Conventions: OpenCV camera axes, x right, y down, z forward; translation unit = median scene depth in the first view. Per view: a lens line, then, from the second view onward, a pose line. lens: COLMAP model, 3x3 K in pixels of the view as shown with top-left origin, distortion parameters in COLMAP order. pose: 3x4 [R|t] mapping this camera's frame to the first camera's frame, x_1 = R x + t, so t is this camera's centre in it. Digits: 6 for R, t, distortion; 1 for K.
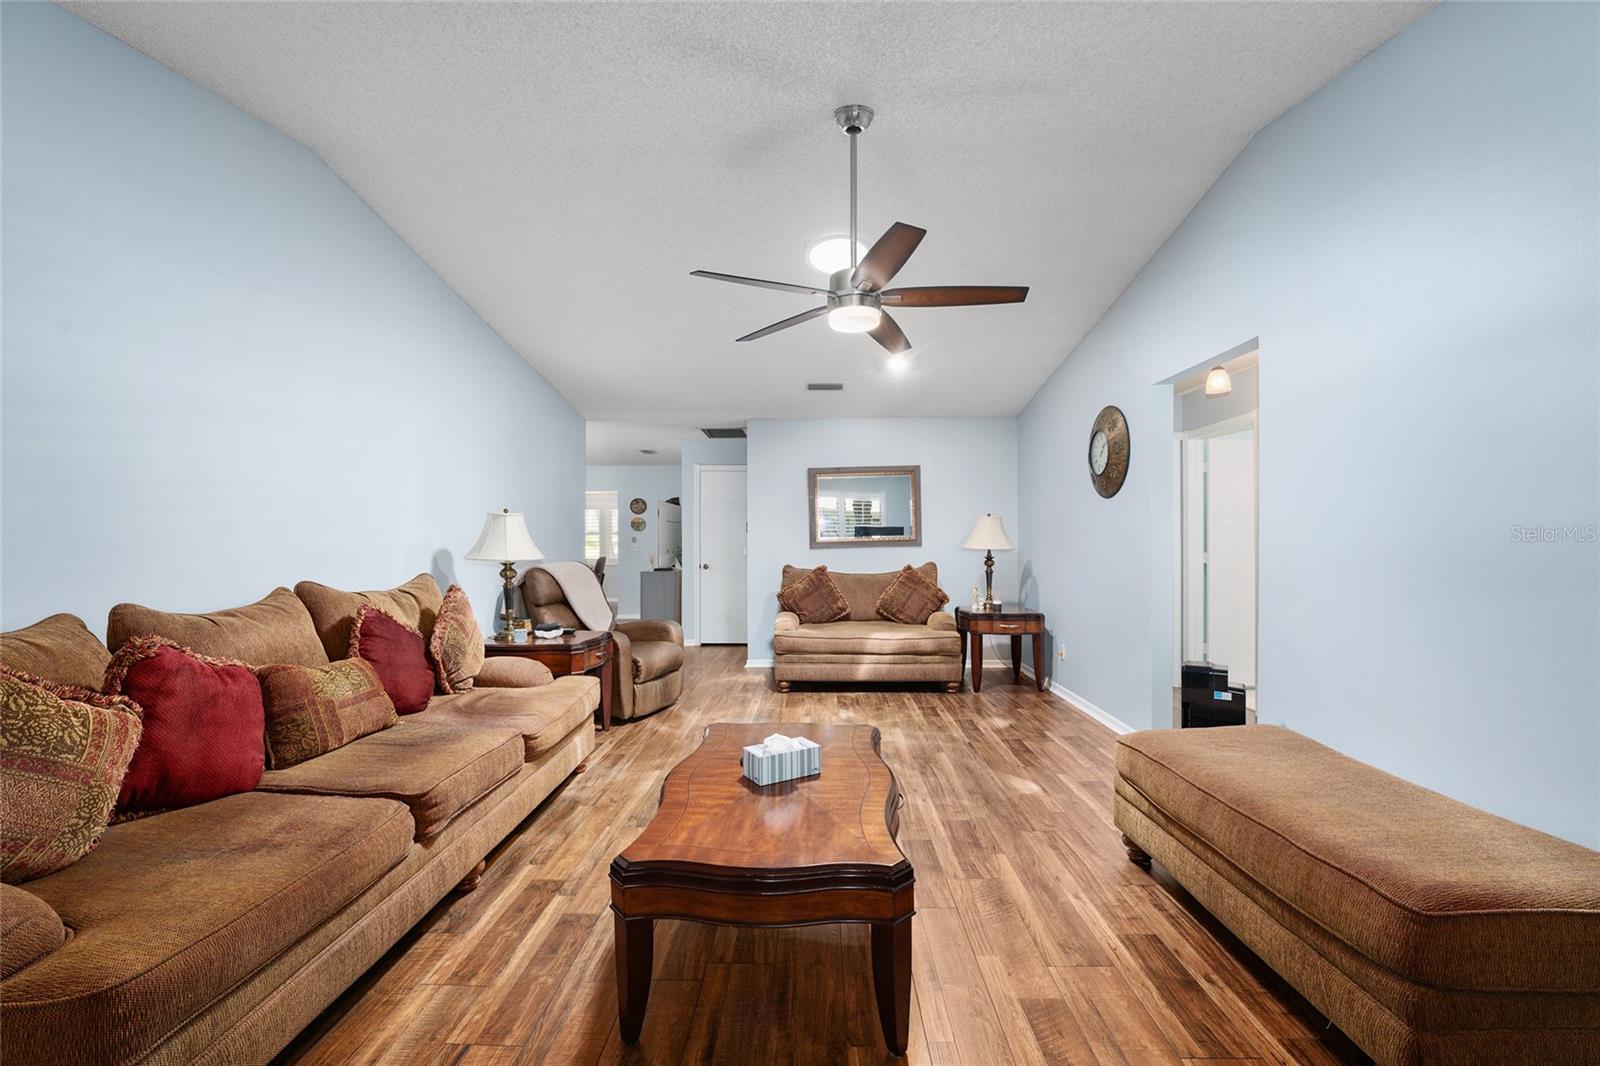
lens RADIAL K [[647.7, 0, 810.9], [0, 647.7, 546.9], [0, 0, 1]] dist [-0.031005, 0.006690]
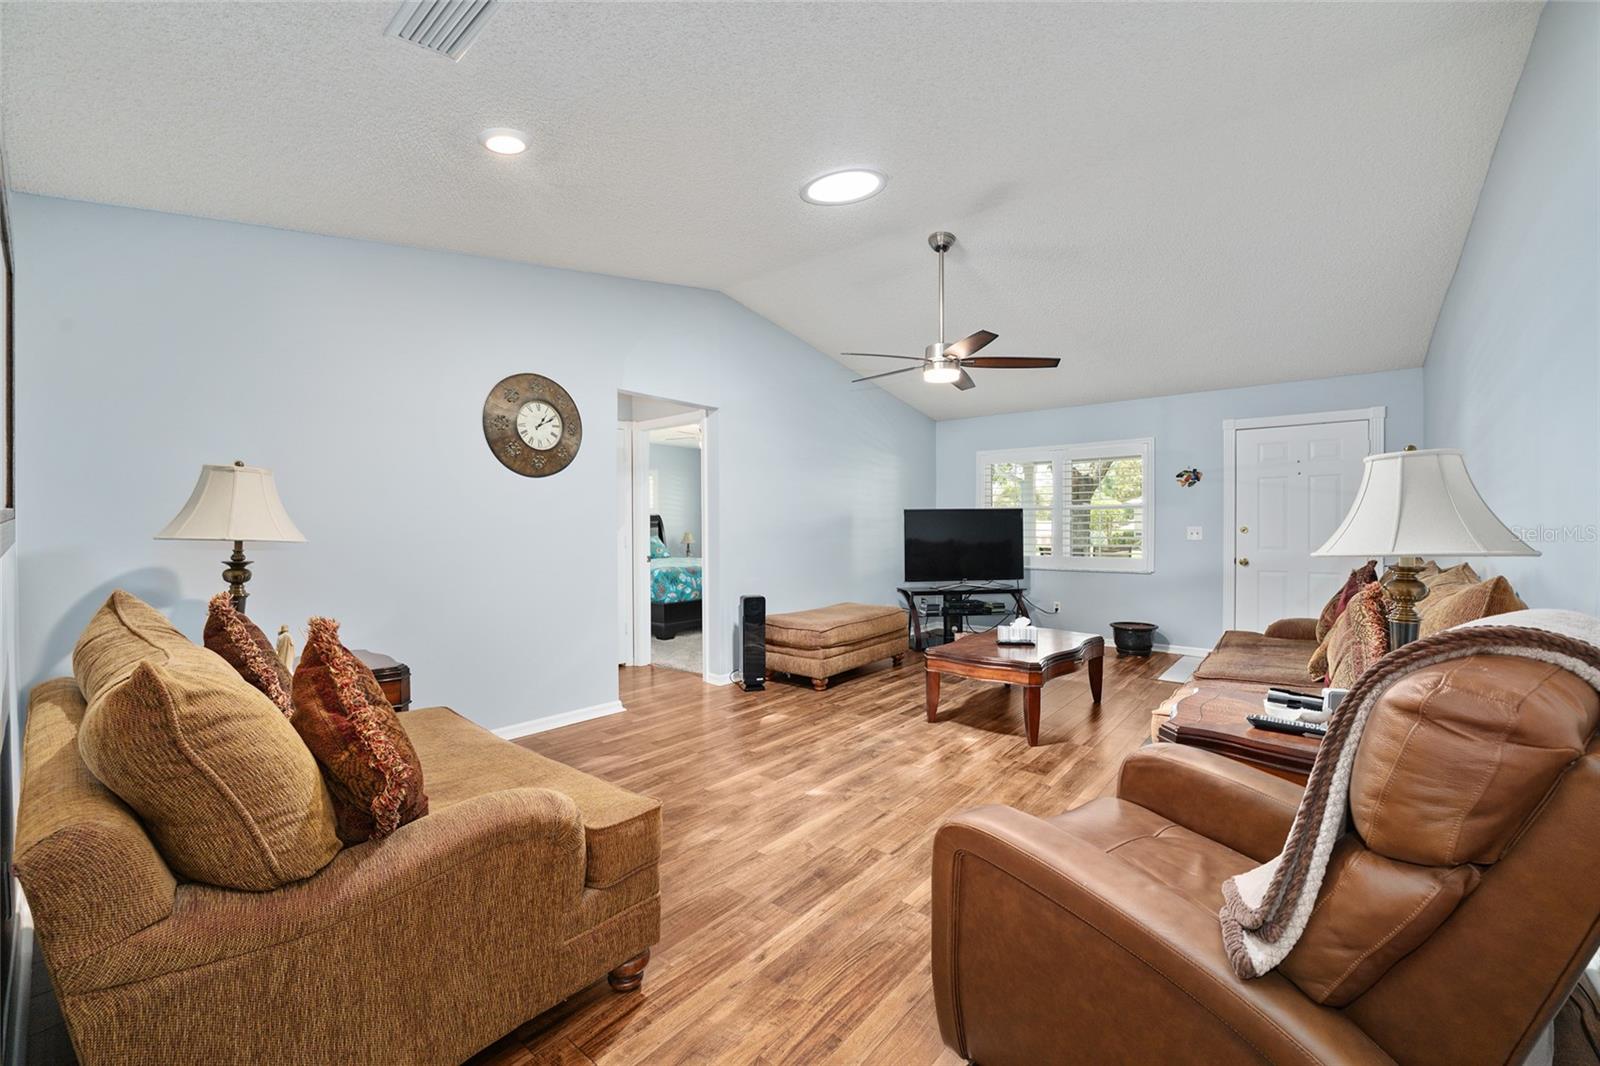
lens RADIAL K [[647.7, 0, 802.5], [0, 647.7, 536.0], [0, 0, 1]] dist [-0.031005, 0.006690]
pose [[-0.778225, -0.004463, 0.627969, -0.384136], [0.009819, 0.999766, 0.019273, -0.008506], [-0.627909, 0.021165, -0.777999, 1.462271]]
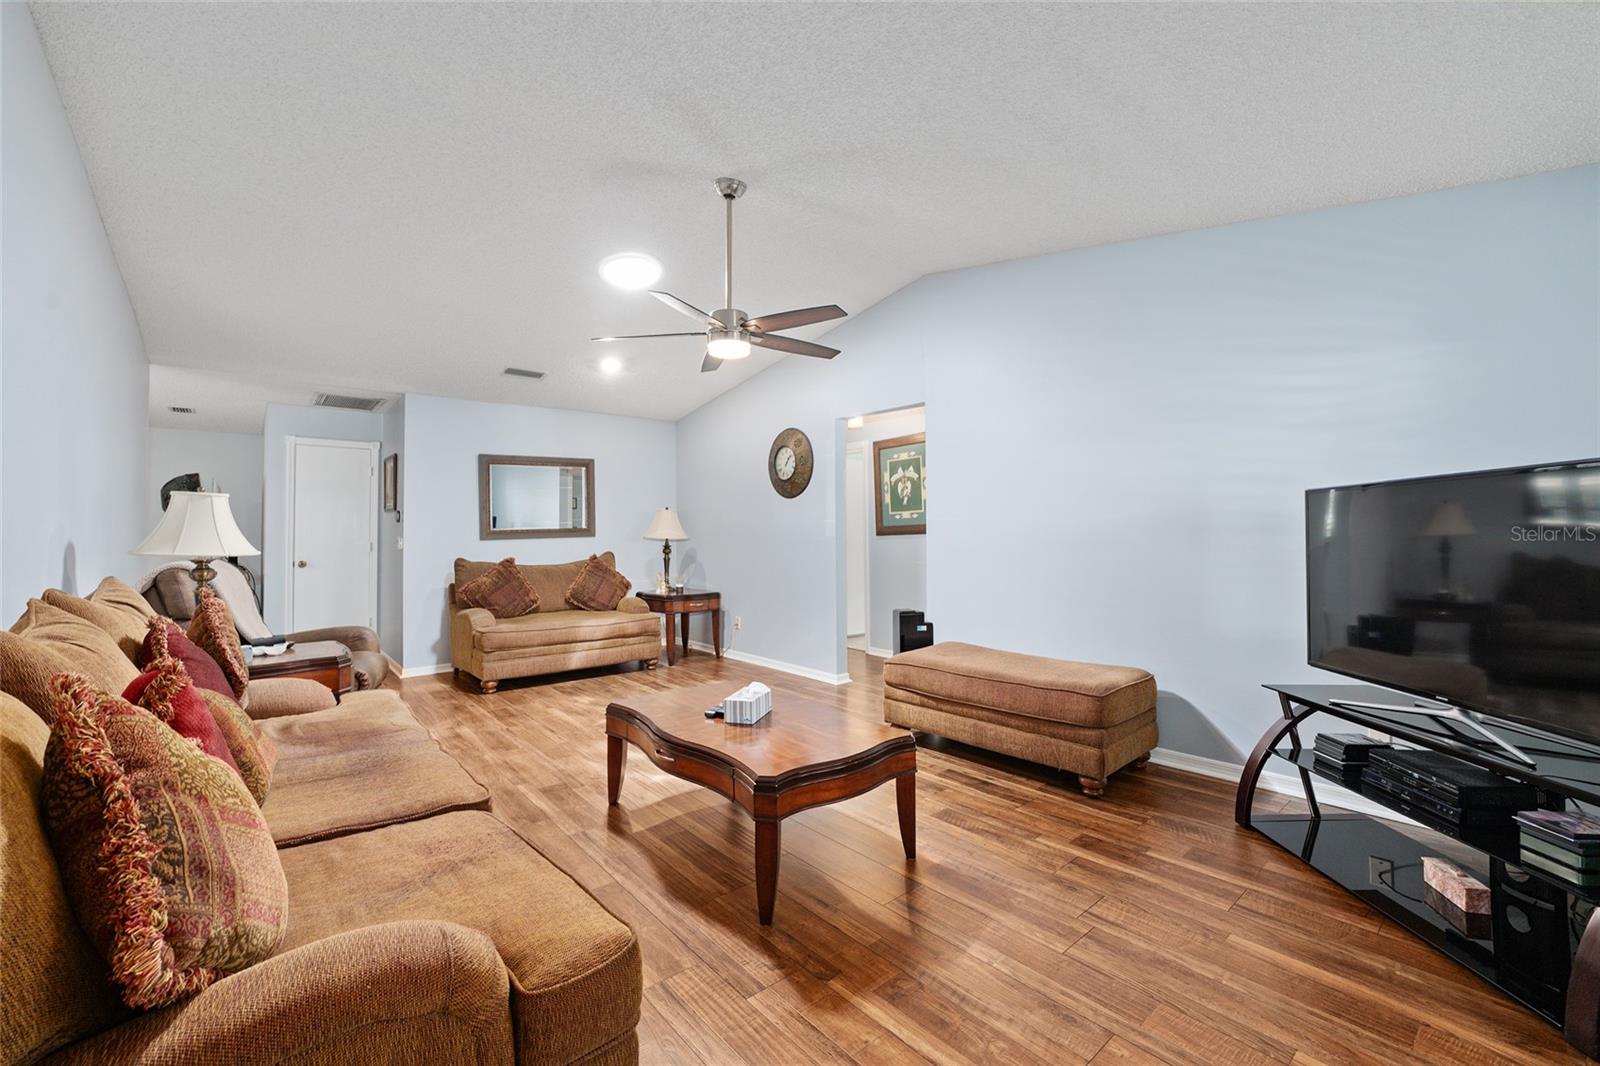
lens RADIAL K [[647.7, 0, 807.4], [0, 647.7, 518.4], [0, 0, 1]] dist [-0.031005, 0.006690]
pose [[0.748074, 0.013421, 0.663479, -0.388655], [0.007949, 0.999543, -0.029182, 0.003690], [-0.663567, 0.027104, 0.747625, -0.007703]]
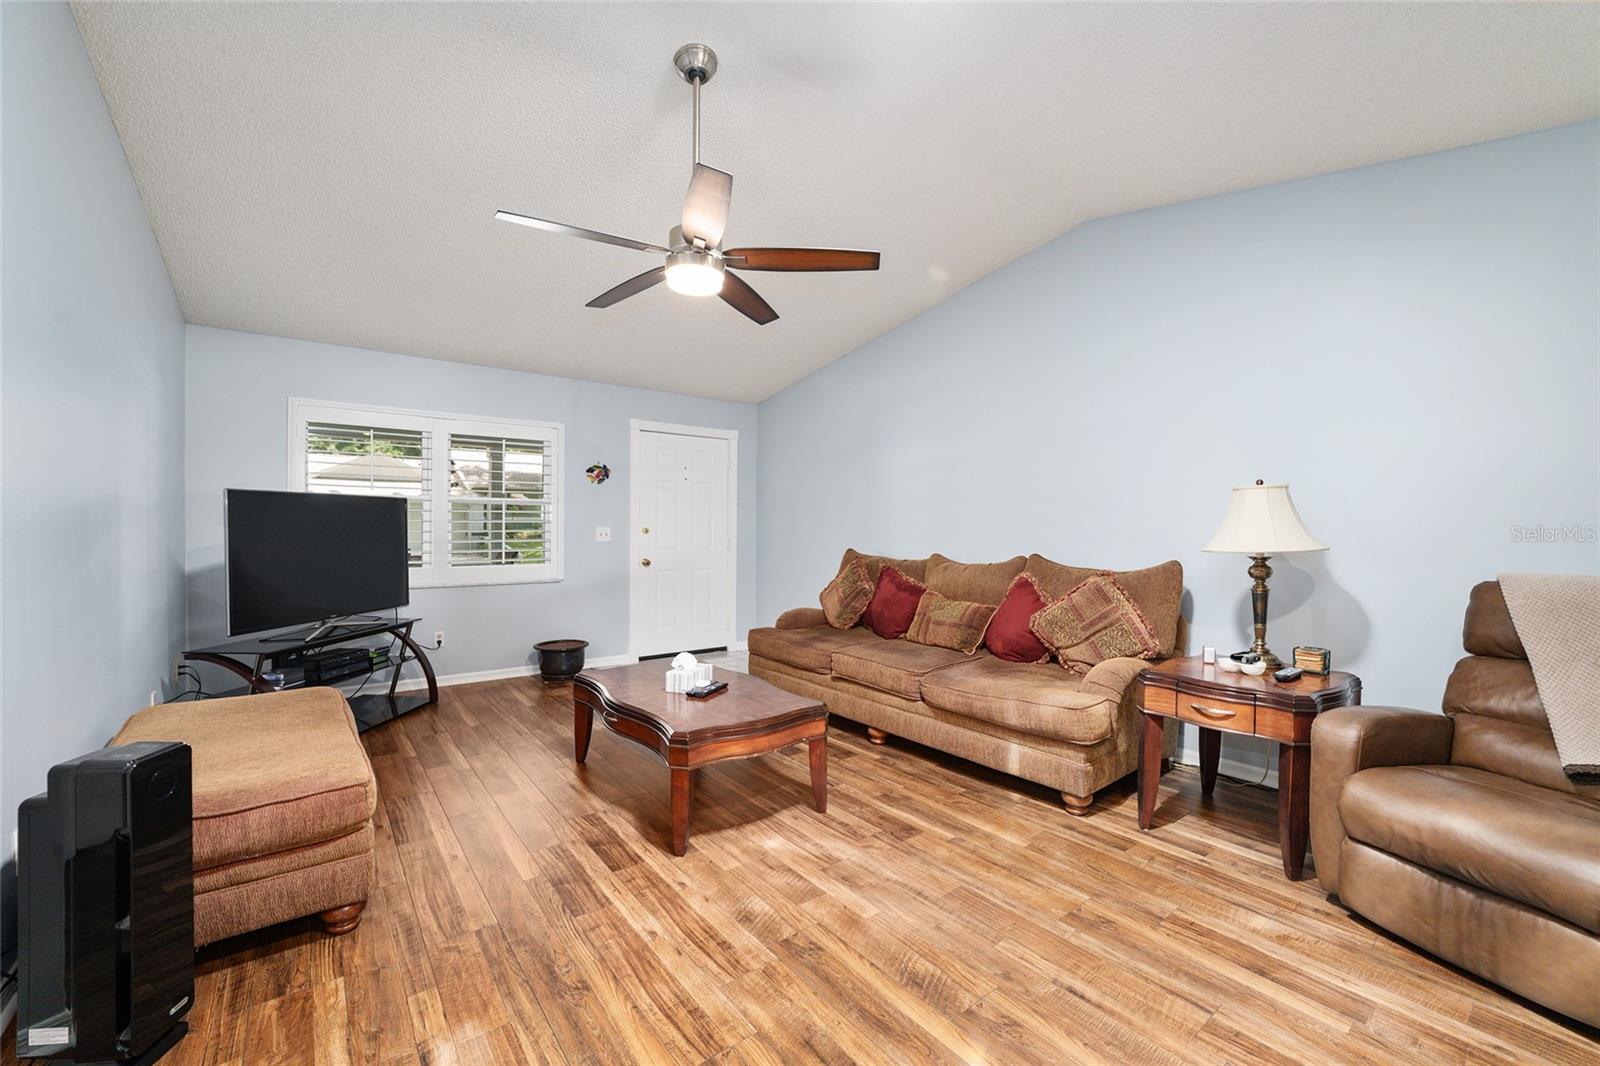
lens RADIAL K [[647.7, 0, 806.3], [0, 647.7, 537.6], [0, 0, 1]] dist [-0.031005, 0.006690]
pose [[-0.778882, 0.008497, -0.627112, 0.319514], [-0.008991, 0.999654, 0.024713, -0.008691], [0.627105, 0.024887, -0.778537, 1.121198]]
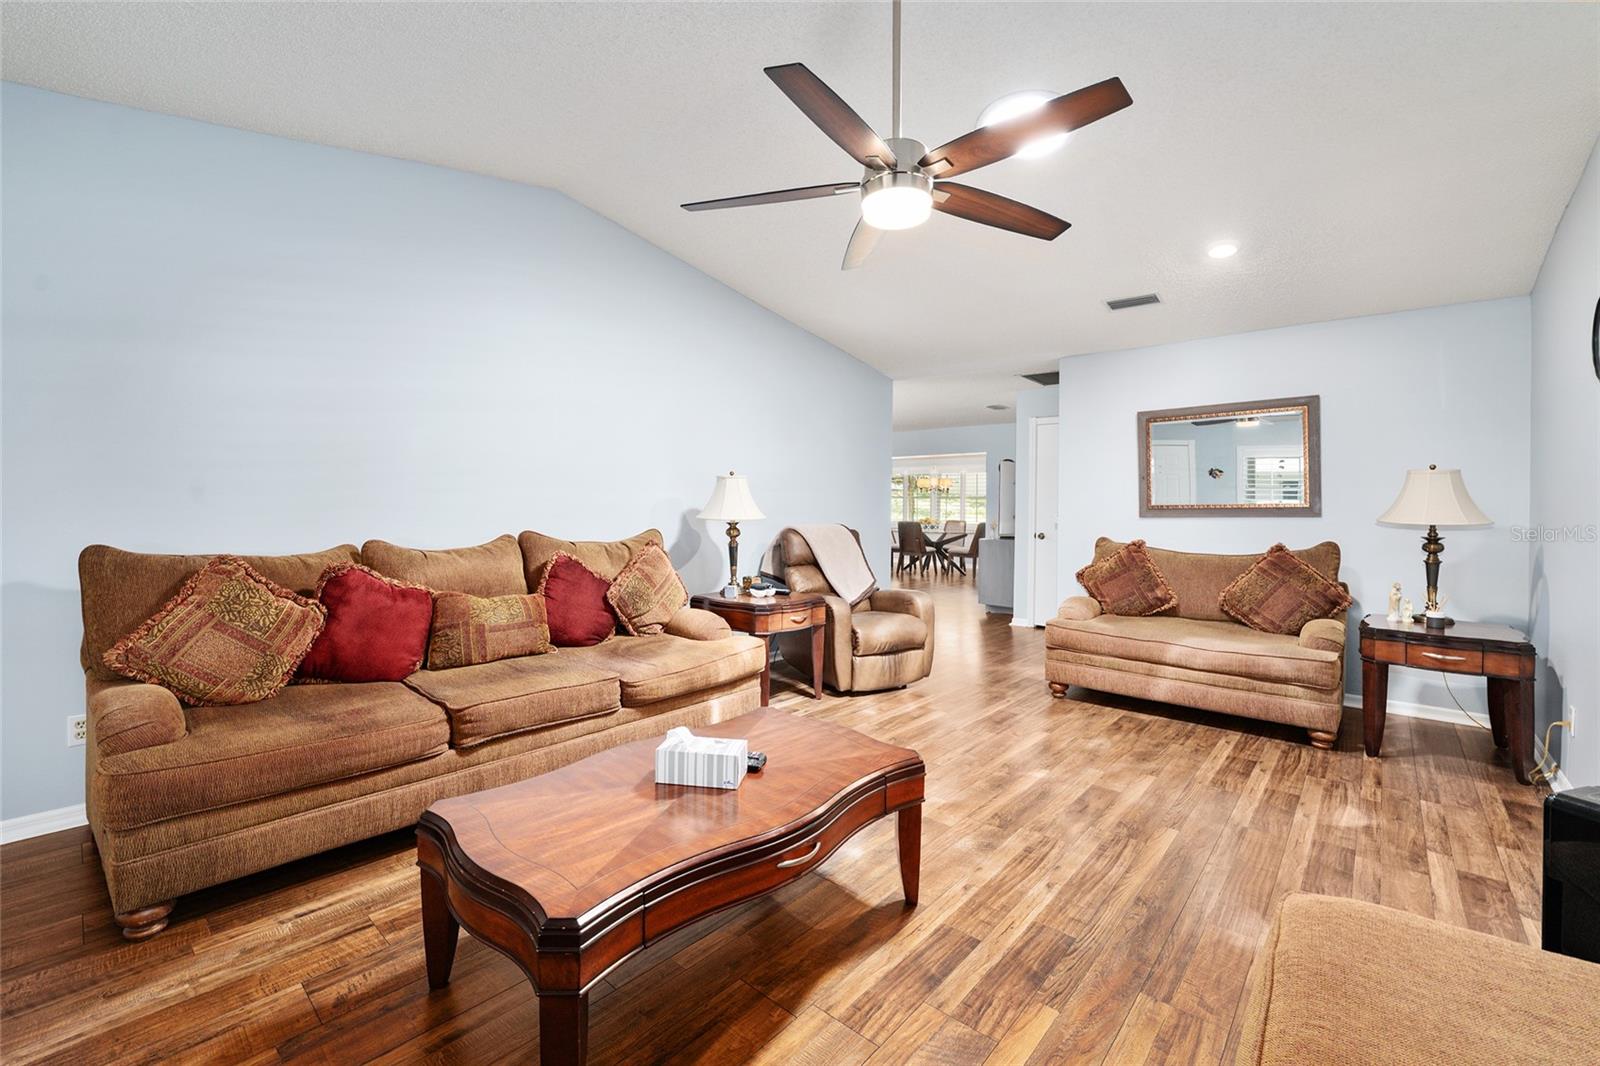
lens RADIAL K [[675.0, 0, 799.7], [0, 675.0, 504.1], [0, 0, 1]] dist [-0.020585, 0.000502]
pose [[0.760392, 0.010019, -0.649387, 0.306172], [-0.018238, 0.999816, -0.005930, -0.001016], [0.649208, 0.016352, 0.760435, 0.201561]]
